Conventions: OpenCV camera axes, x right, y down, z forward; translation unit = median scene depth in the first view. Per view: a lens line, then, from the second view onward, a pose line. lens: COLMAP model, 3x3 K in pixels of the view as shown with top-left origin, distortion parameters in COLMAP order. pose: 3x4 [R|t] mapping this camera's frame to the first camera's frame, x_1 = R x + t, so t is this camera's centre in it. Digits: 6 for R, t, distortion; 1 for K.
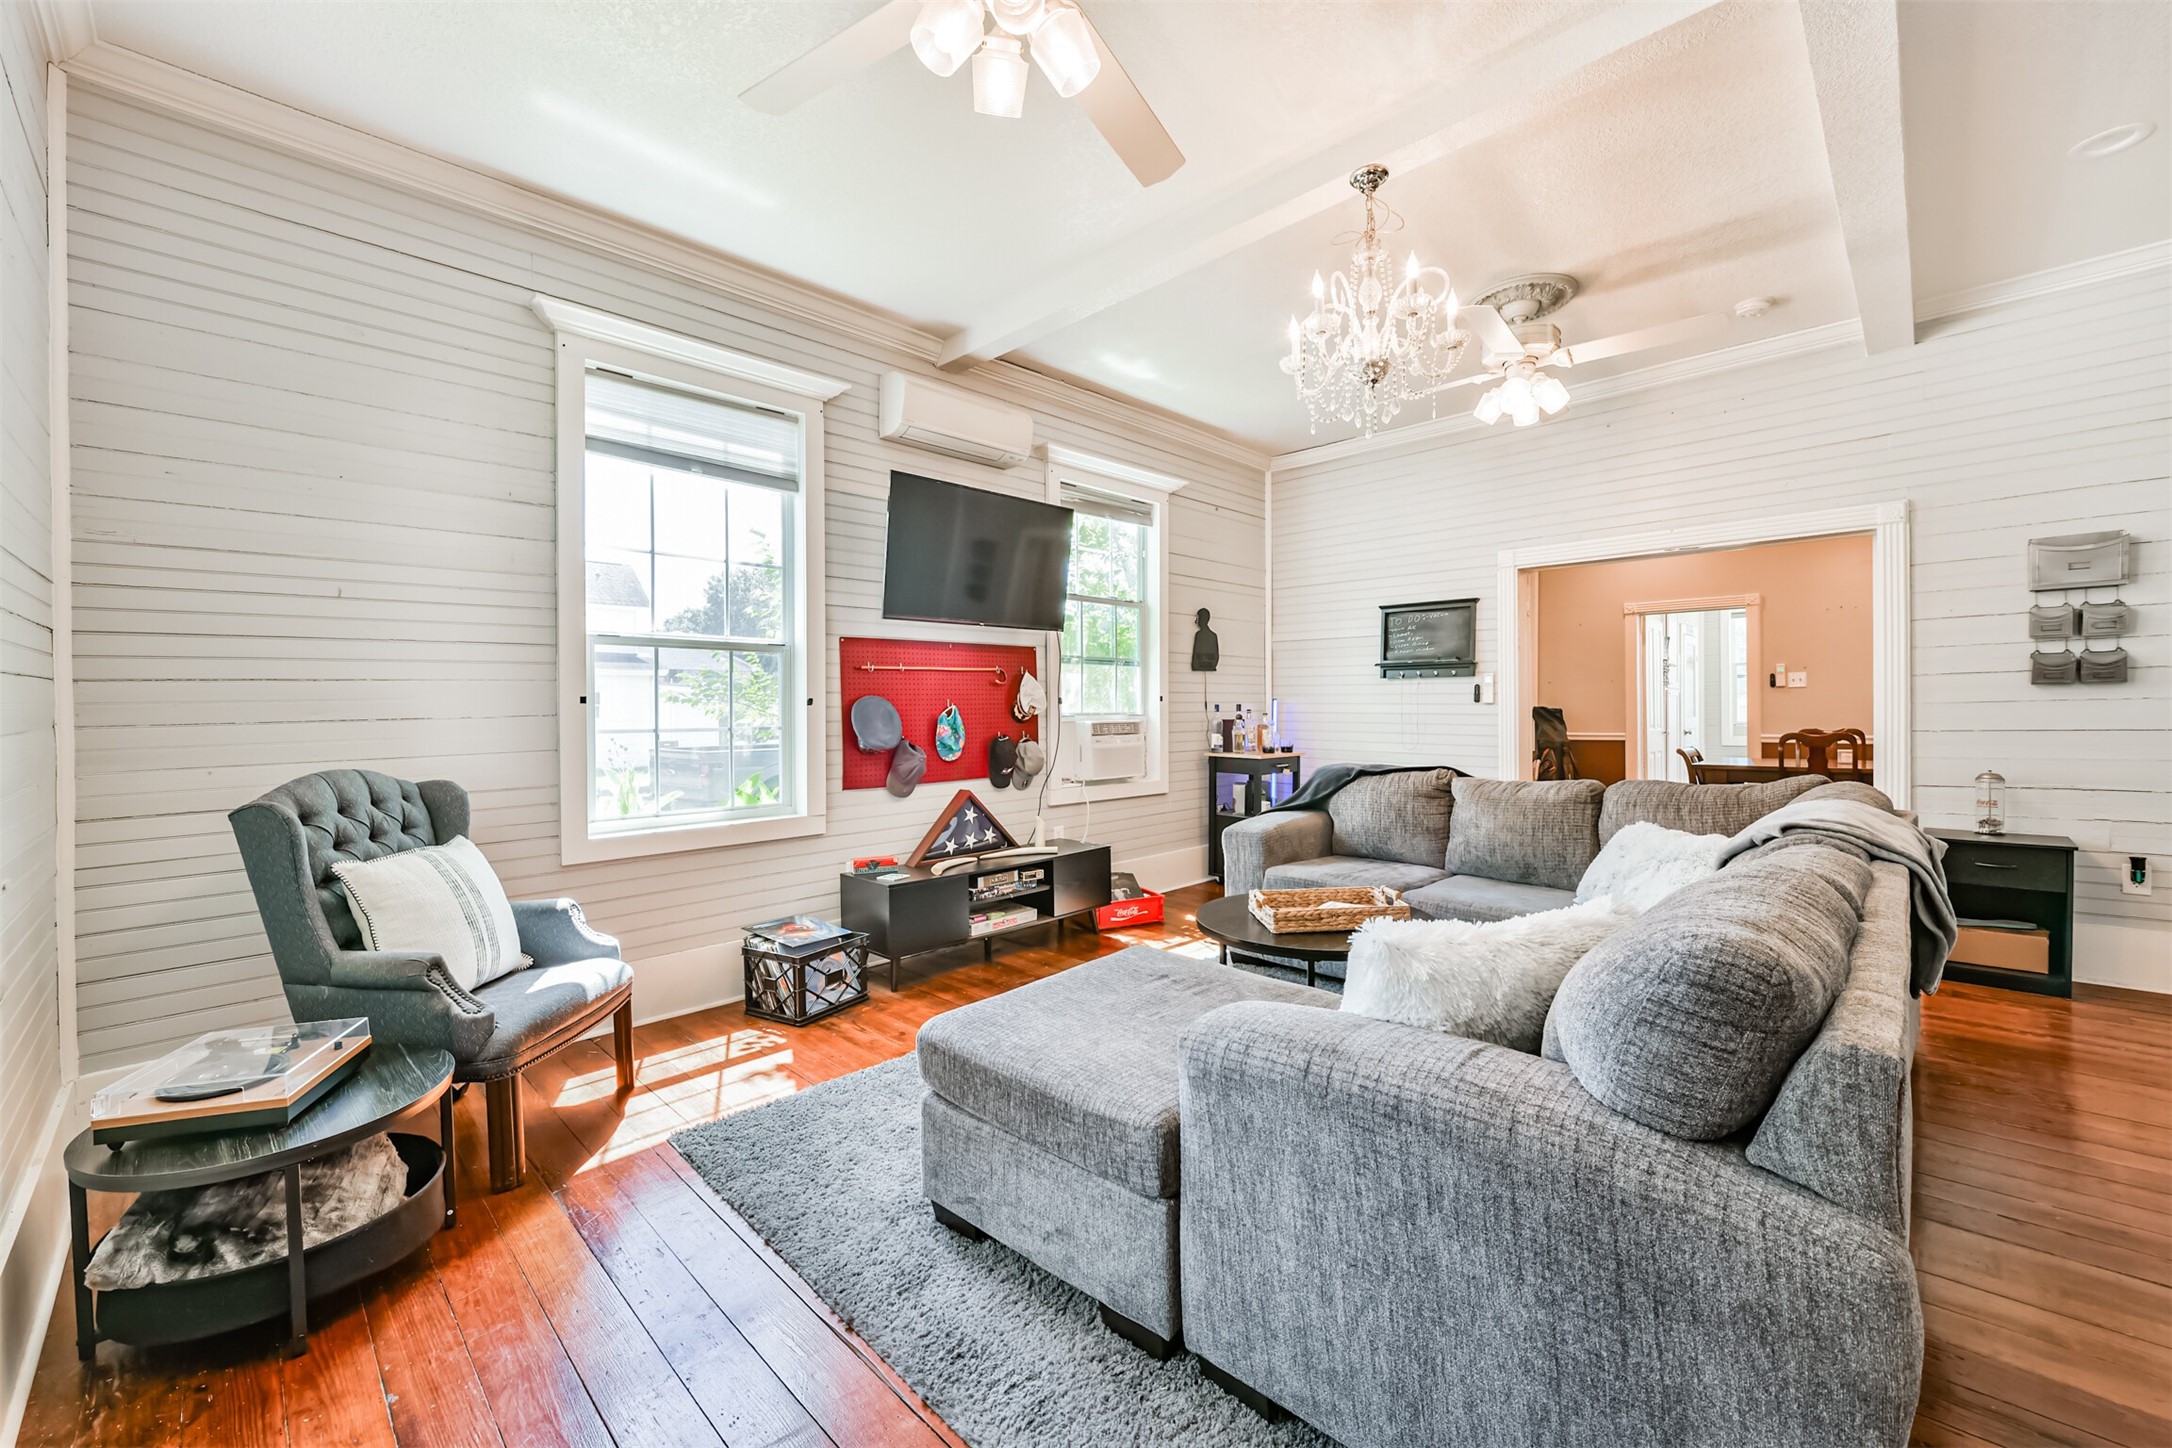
lens RADIAL K [[861.0, 0, 1086.0], [0, 861.0, 724.0], [0, 0, 1]] dist [-0.001711, -0.000222]
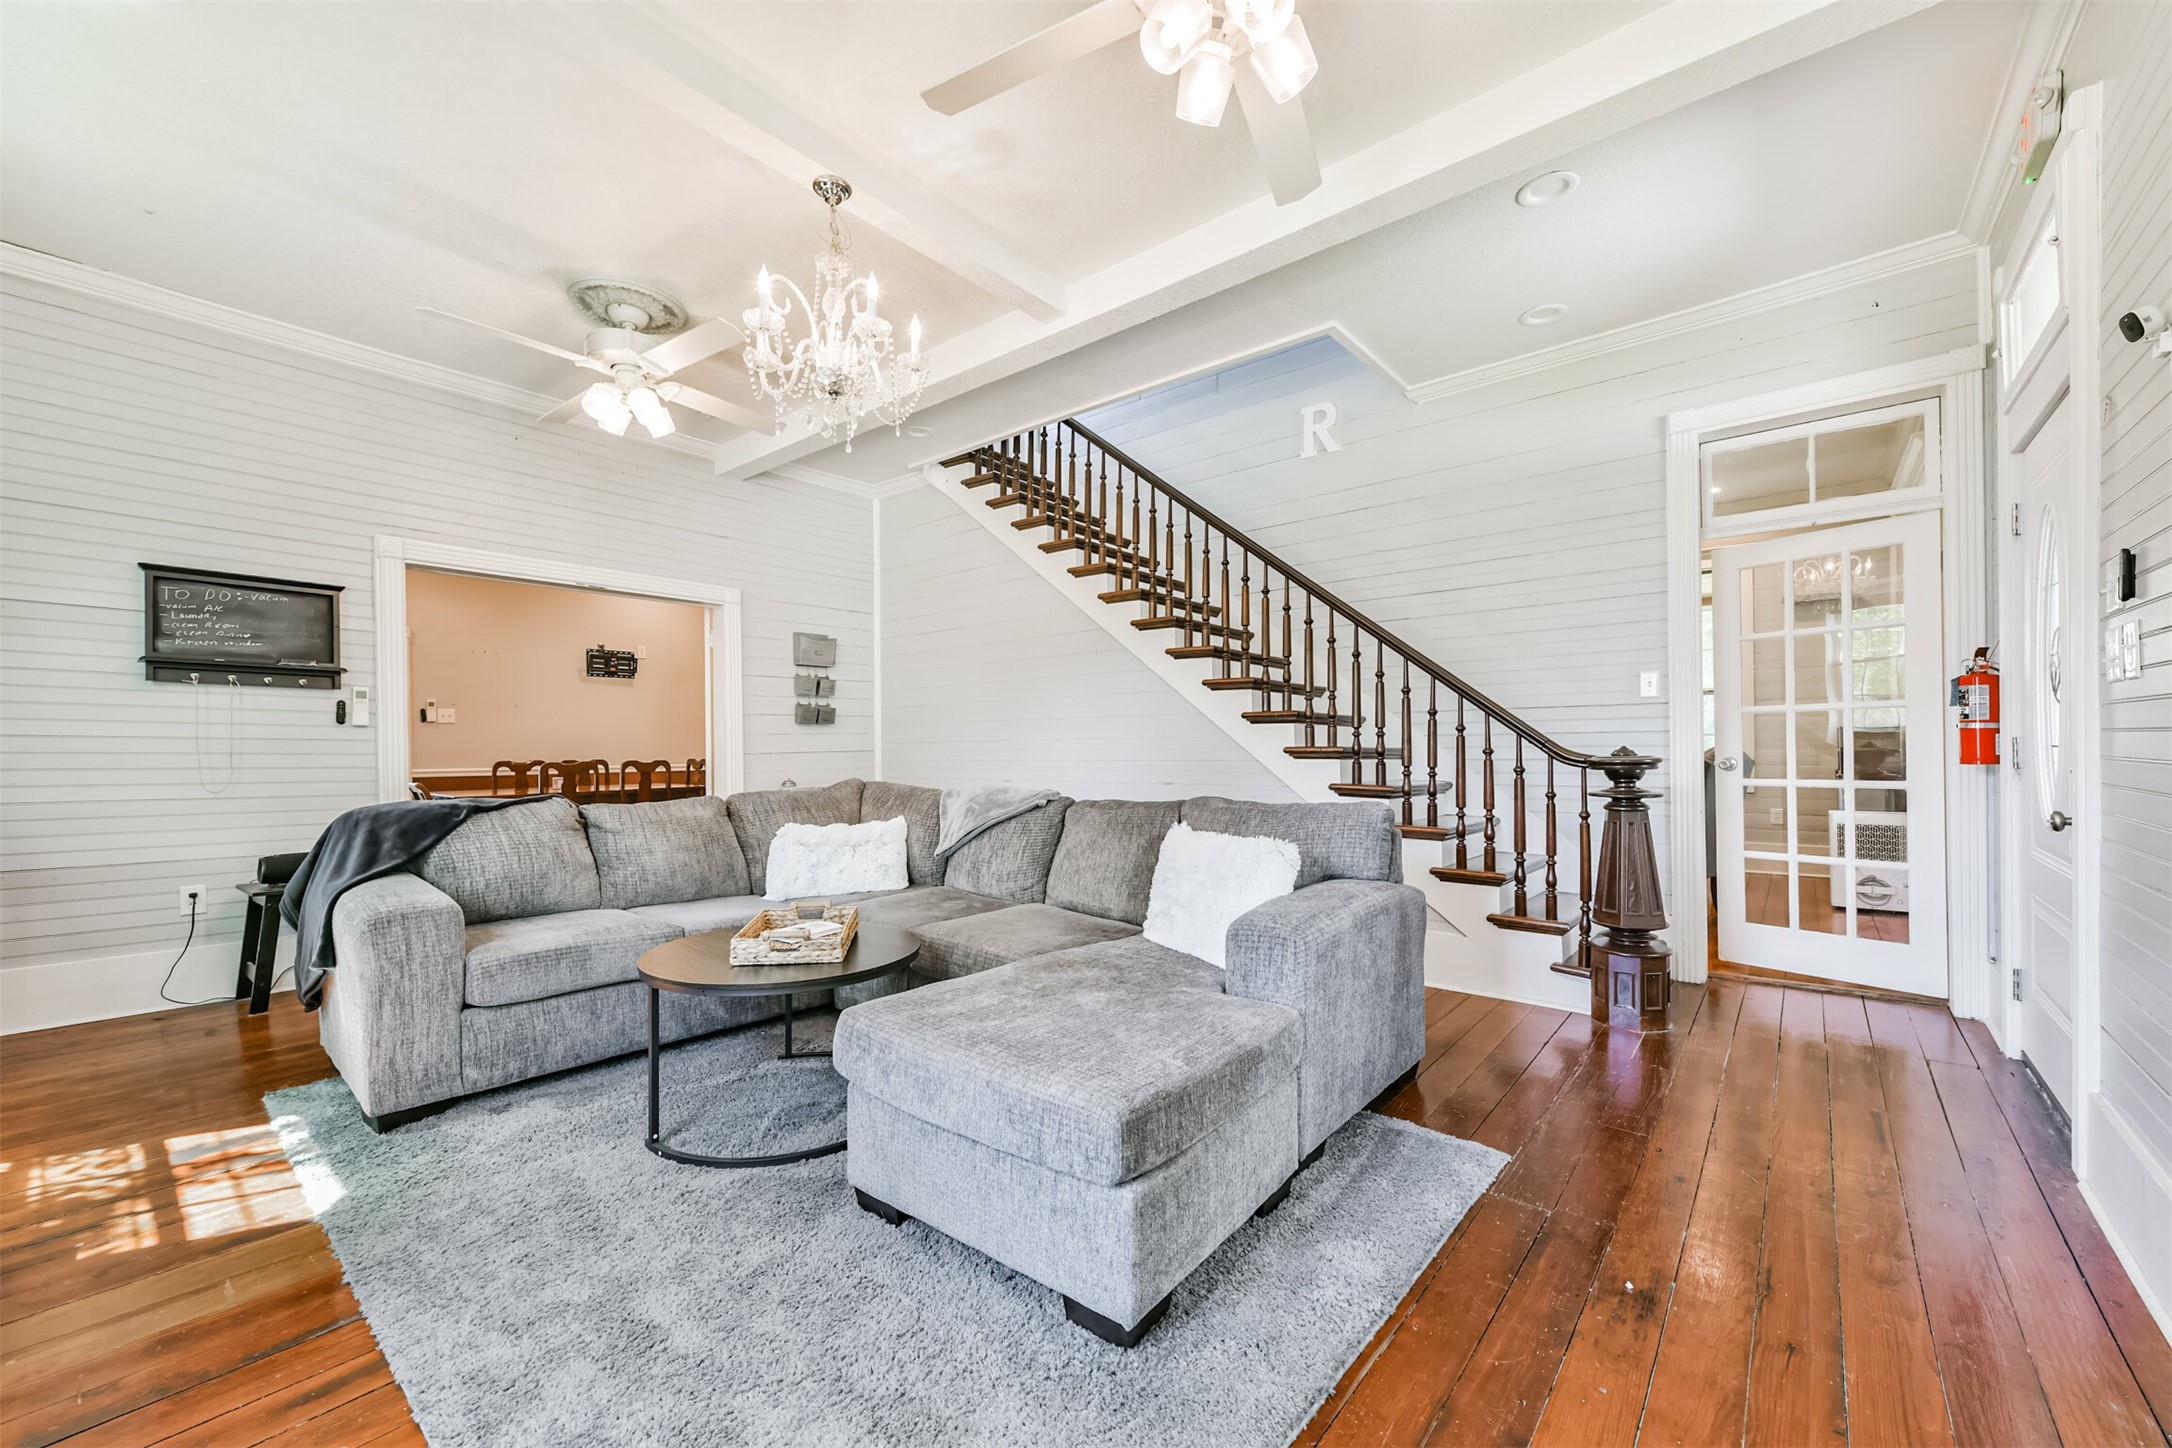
lens RADIAL K [[853.0, 0, 1093.7], [0, 853.0, 748.3], [0, 0, 1]] dist [-0.000307, -0.000049]
pose [[-0.085366, 0.009410, 0.996305, -0.482889], [0.020673, 0.999757, -0.007671, 0.021579], [-0.996135, 0.019942, -0.085540, 0.558835]]
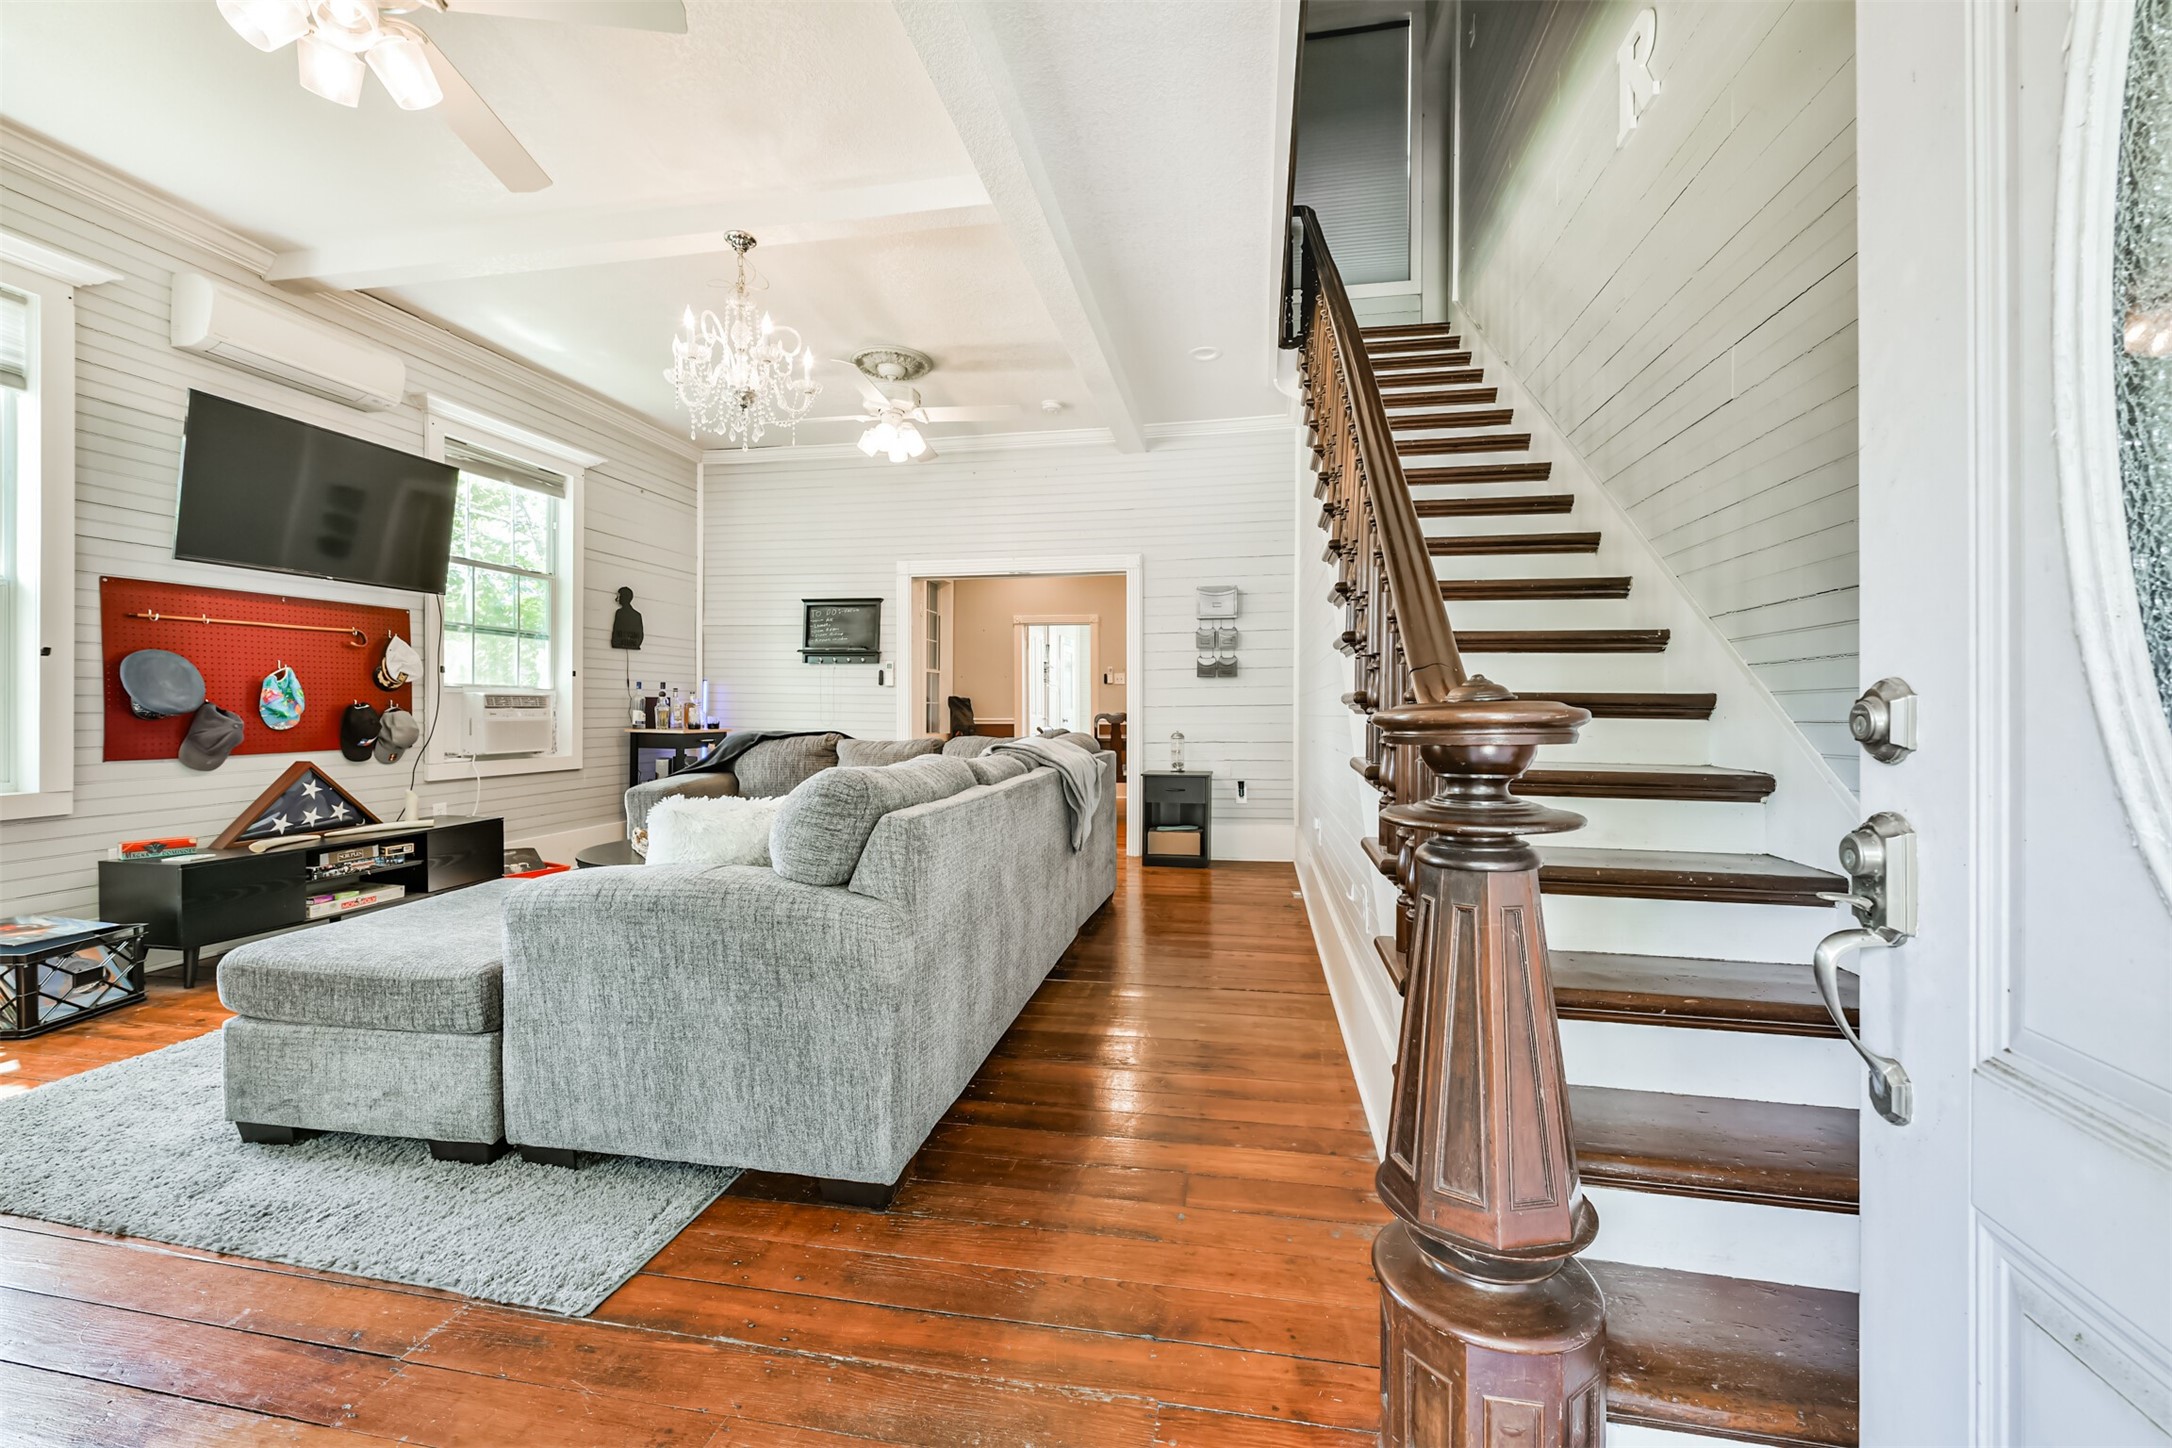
lens RADIAL K [[853.8, 0, 1089.4], [0, 853.8, 717.5], [0, 0, 1]] dist [-0.001375, -0.000323]
pose [[0.831268, 0.005138, 0.555848, 0.049040], [-0.000492, 0.999964, -0.008507, 0.040973], [-0.555871, 0.006799, 0.831241, -0.204253]]
